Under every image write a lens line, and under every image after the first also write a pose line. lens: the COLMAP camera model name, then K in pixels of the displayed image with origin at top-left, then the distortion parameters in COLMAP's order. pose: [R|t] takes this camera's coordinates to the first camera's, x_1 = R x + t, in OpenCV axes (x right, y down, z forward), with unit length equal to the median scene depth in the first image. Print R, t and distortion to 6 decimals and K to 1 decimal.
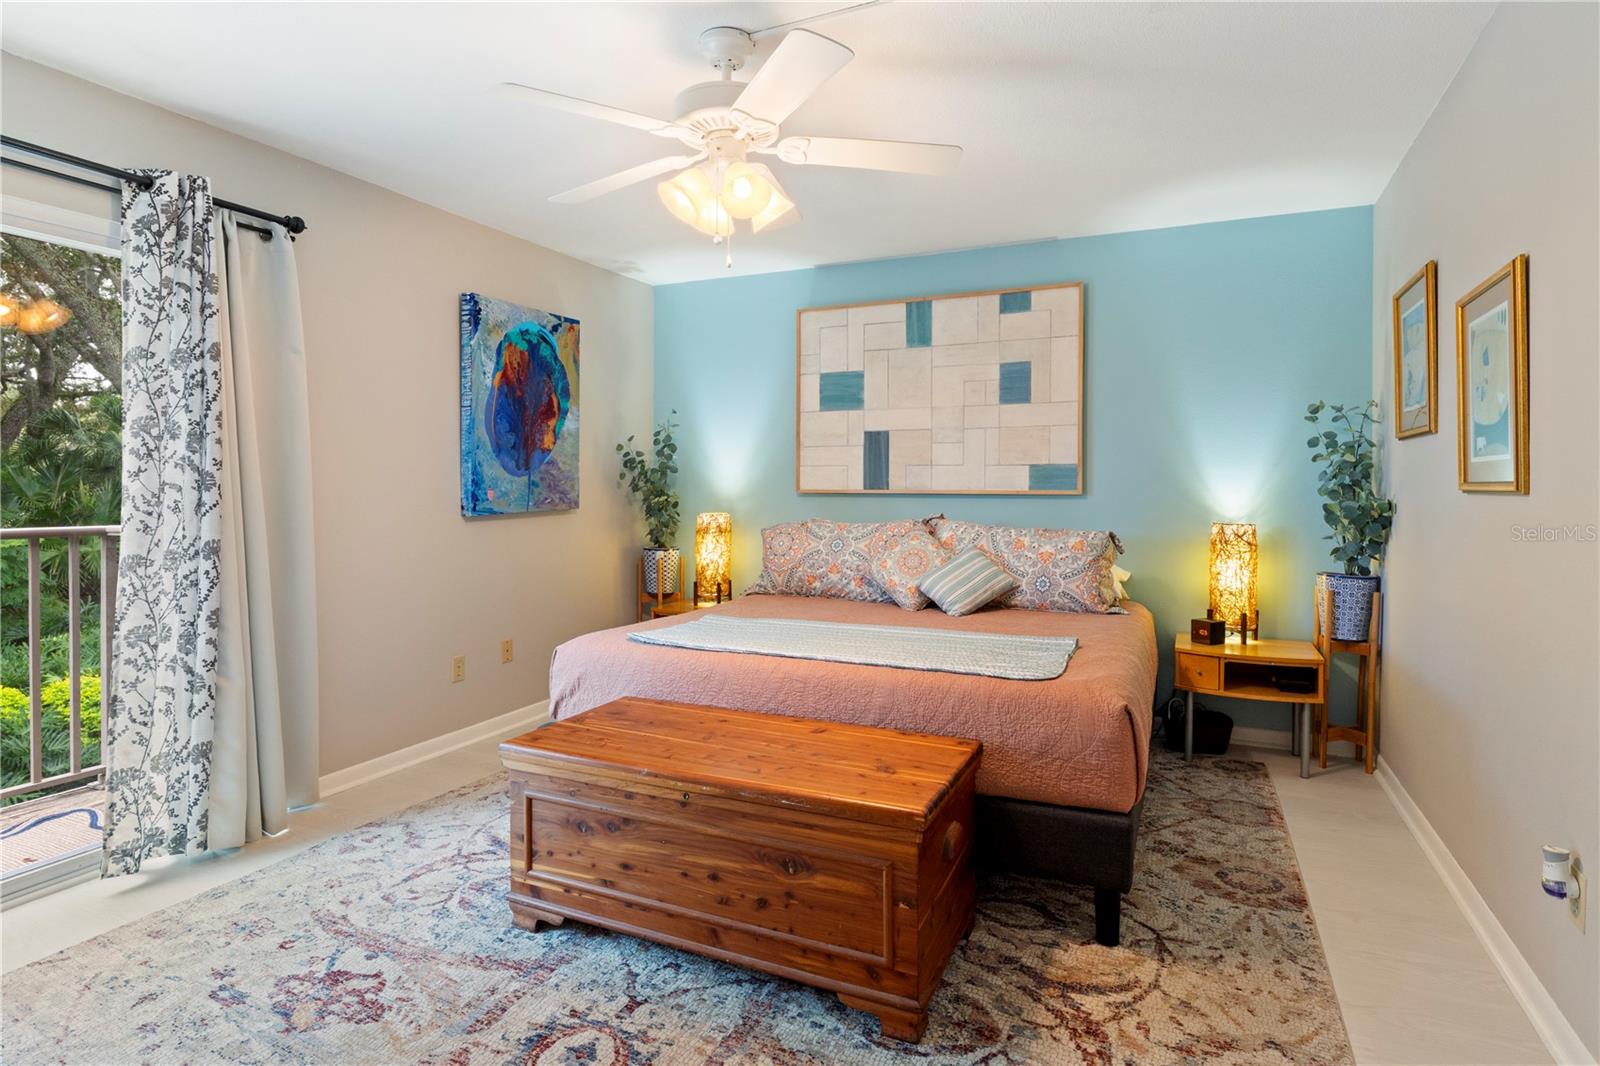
lens RADIAL K [[836.8, 0, 798.1], [0, 836.8, 520.0], [0, 0, 1]] dist [0.001735, 0.000592]
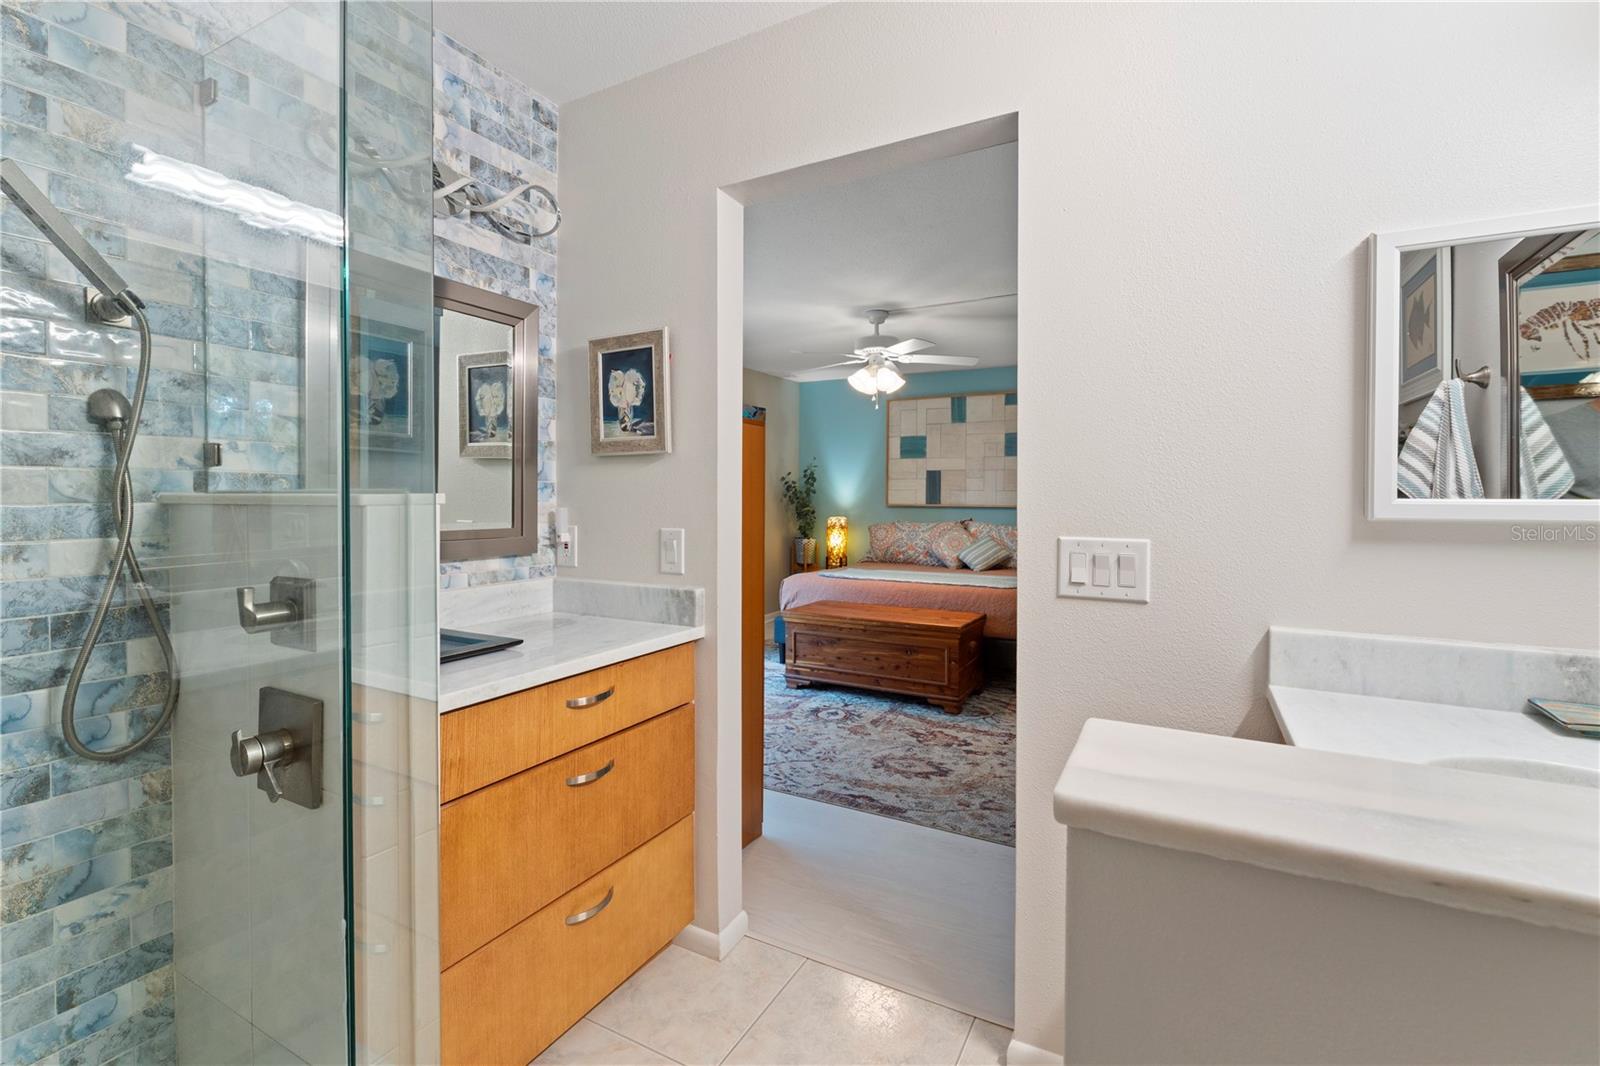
lens RADIAL K [[701.8, 0, 804.1], [0, 701.8, 522.0], [0, 0, 1]] dist [-0.006893, -0.001058]
pose [[0.997644, 0.007495, -0.068186, -0.078245], [-0.007856, 0.999957, -0.005020, 0.011033], [0.068145, 0.005544, 0.997660, -0.496238]]
